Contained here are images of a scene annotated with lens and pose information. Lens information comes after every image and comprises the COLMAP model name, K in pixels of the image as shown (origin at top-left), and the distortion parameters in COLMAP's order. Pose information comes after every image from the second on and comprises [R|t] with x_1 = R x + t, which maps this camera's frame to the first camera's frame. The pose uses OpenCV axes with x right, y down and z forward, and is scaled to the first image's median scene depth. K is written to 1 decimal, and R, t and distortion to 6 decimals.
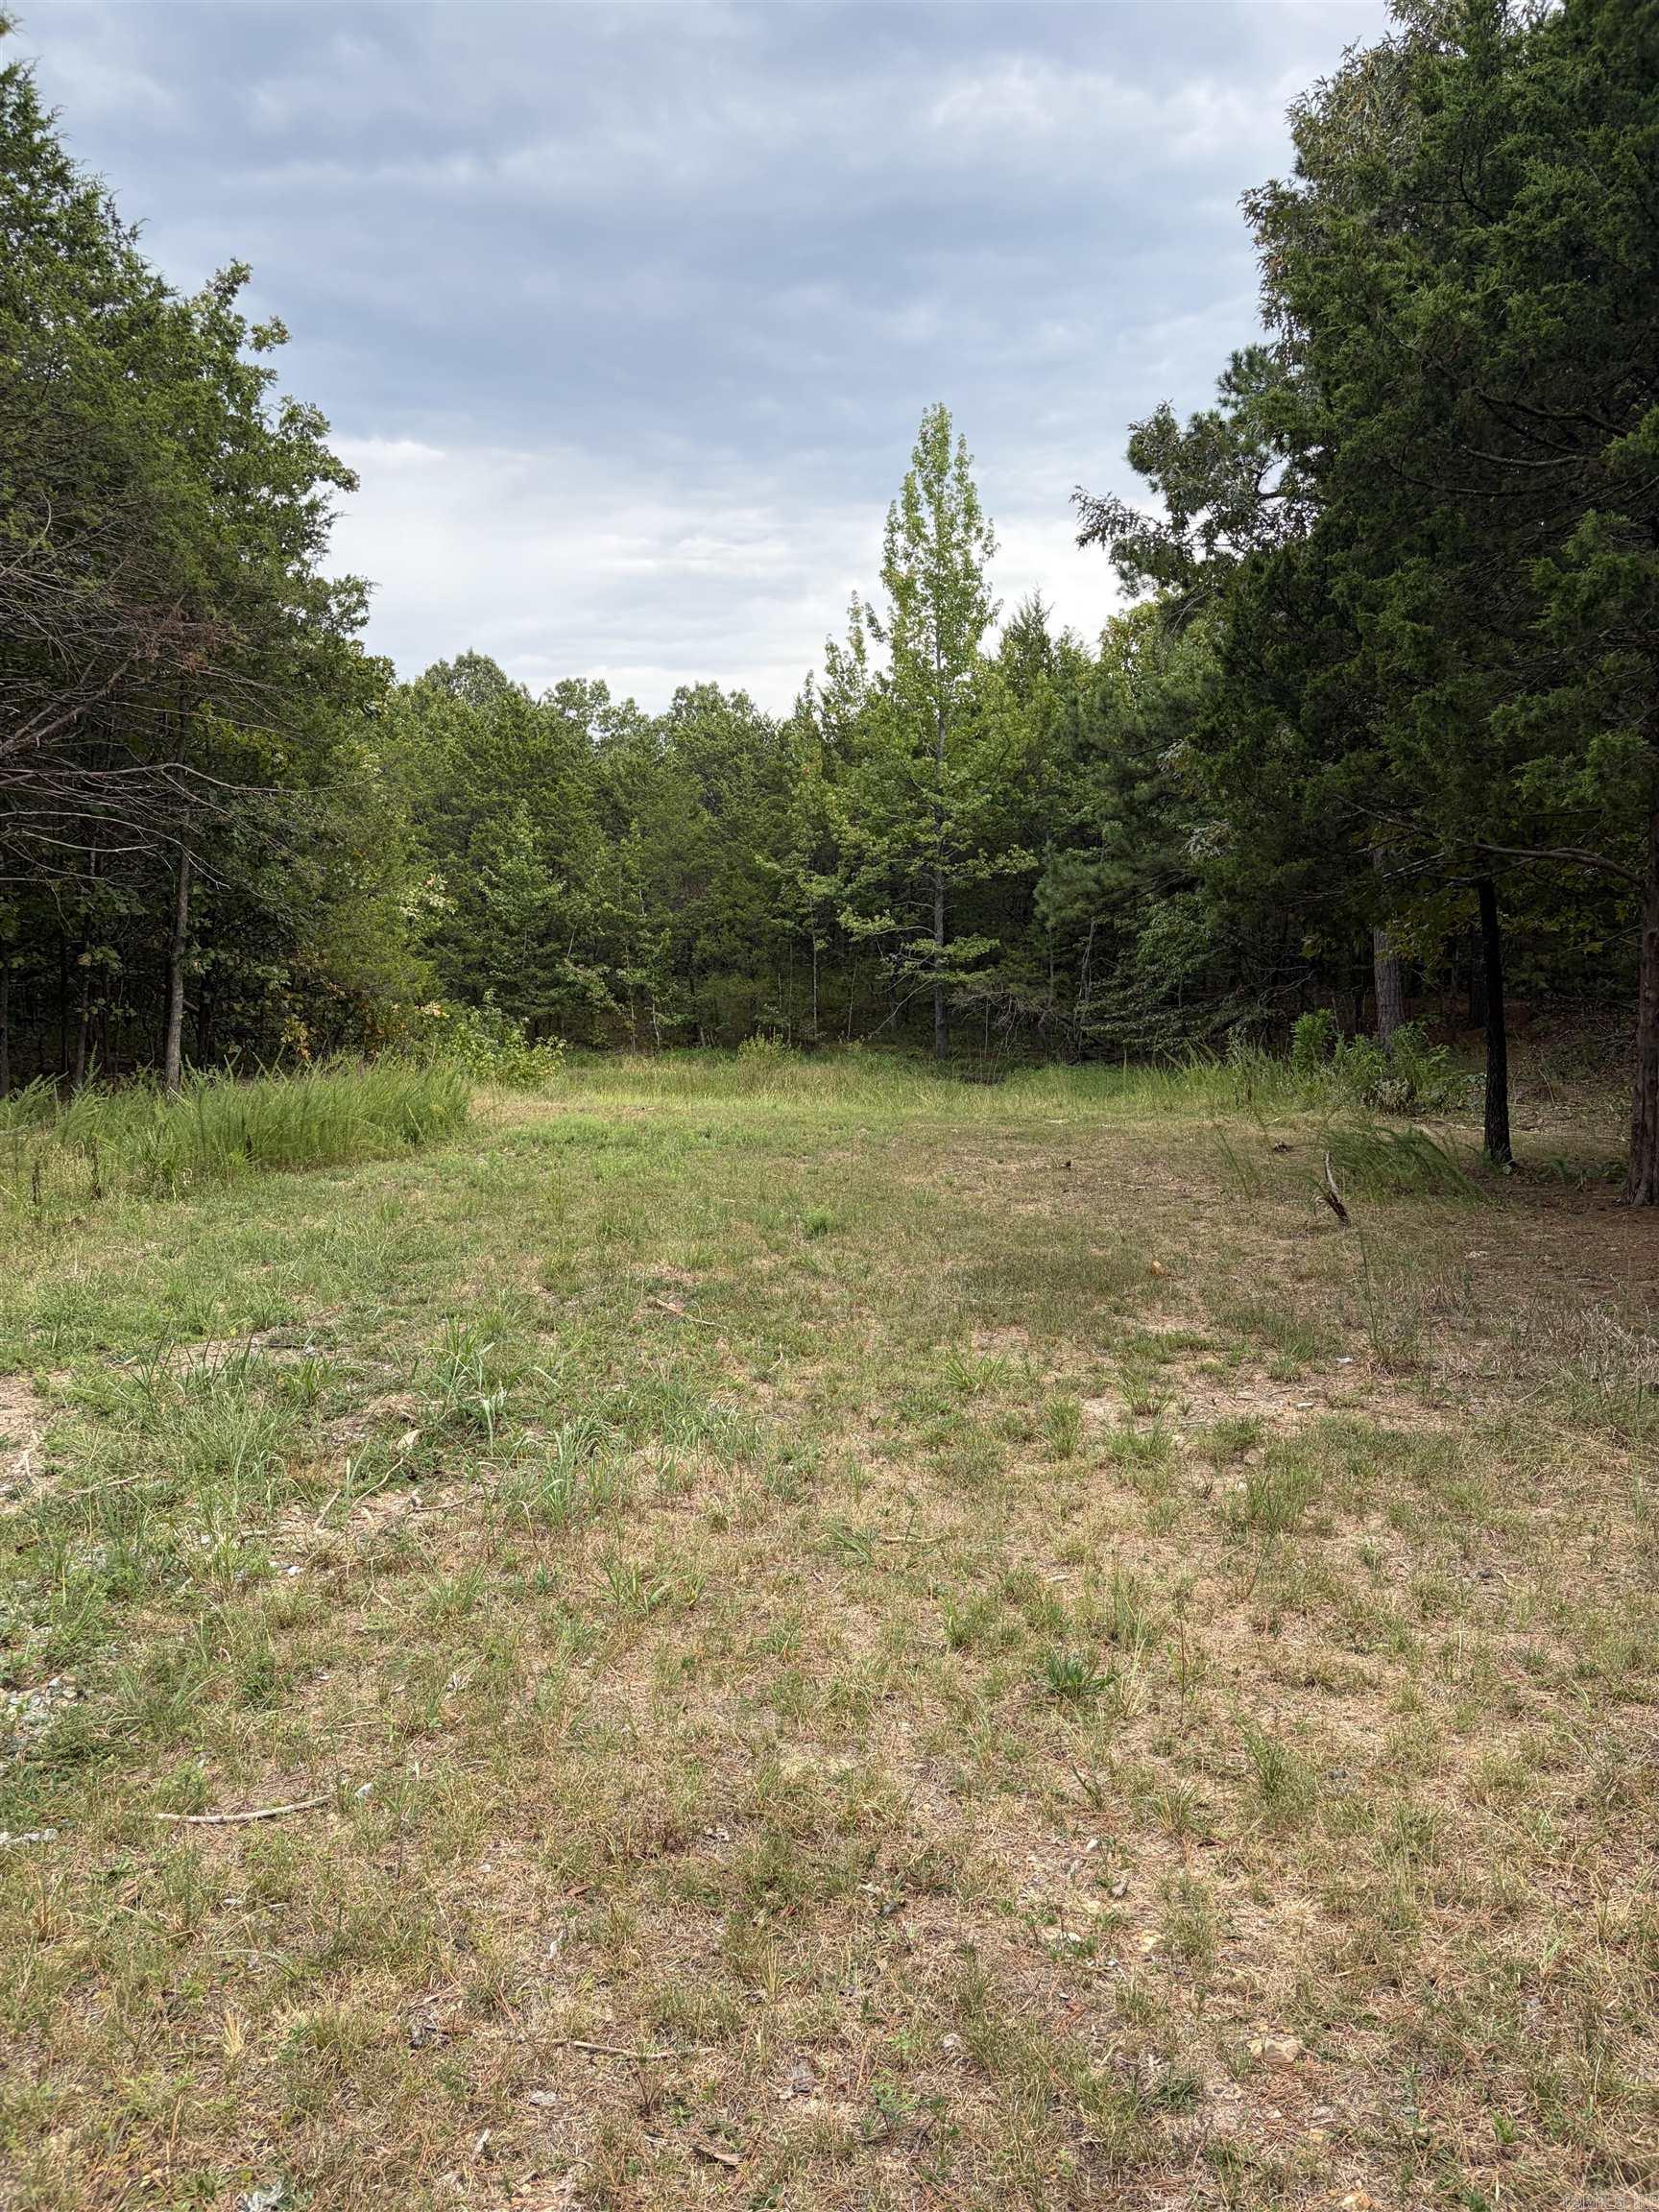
lens RADIAL K [[1685.5, 0, 763.3], [0, 1685.5, 1096.0], [0, 0, 1]] dist [0.029654, -0.024401]
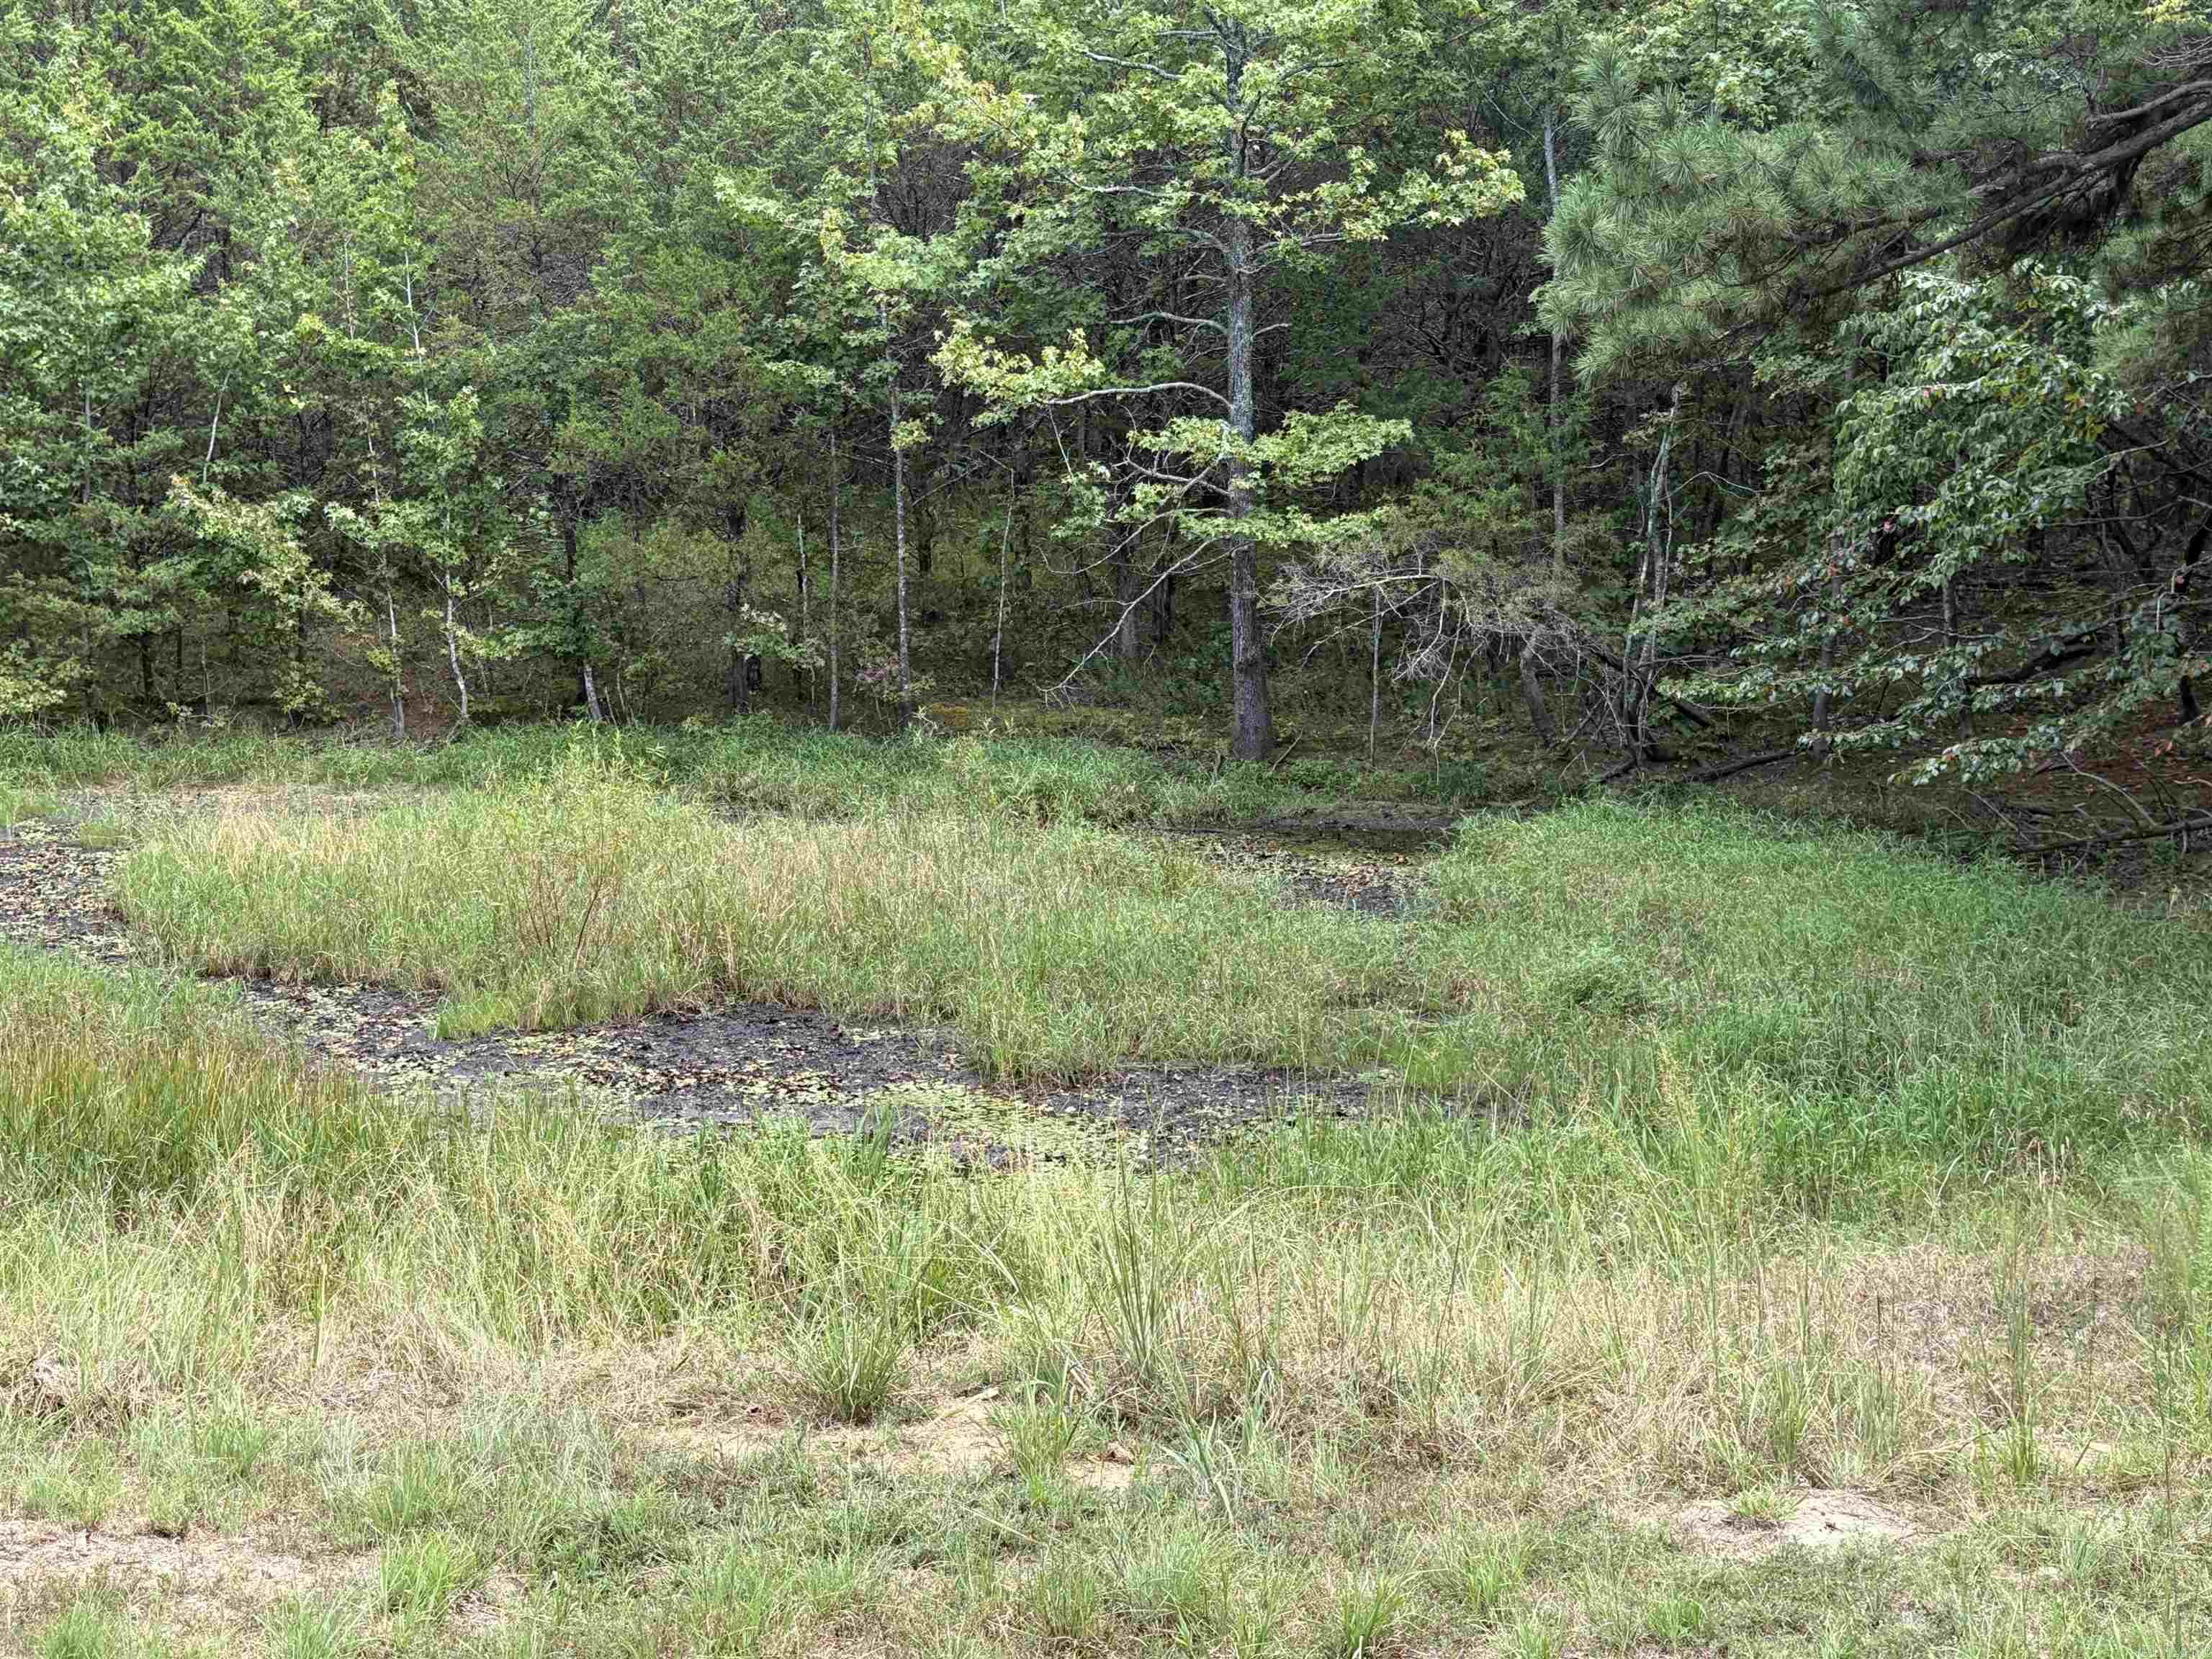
lens RADIAL K [[2850.5, 0, 1112.0], [0, 2850.5, 837.0], [0, 0, 1]] dist [-0.041414, 0.000000]
pose [[0.999306, -0.003991, 0.037026, 0.056215], [0.002159, 0.998777, 0.049398, -0.036048], [-0.037177, -0.049284, 0.998093, 0.412511]]
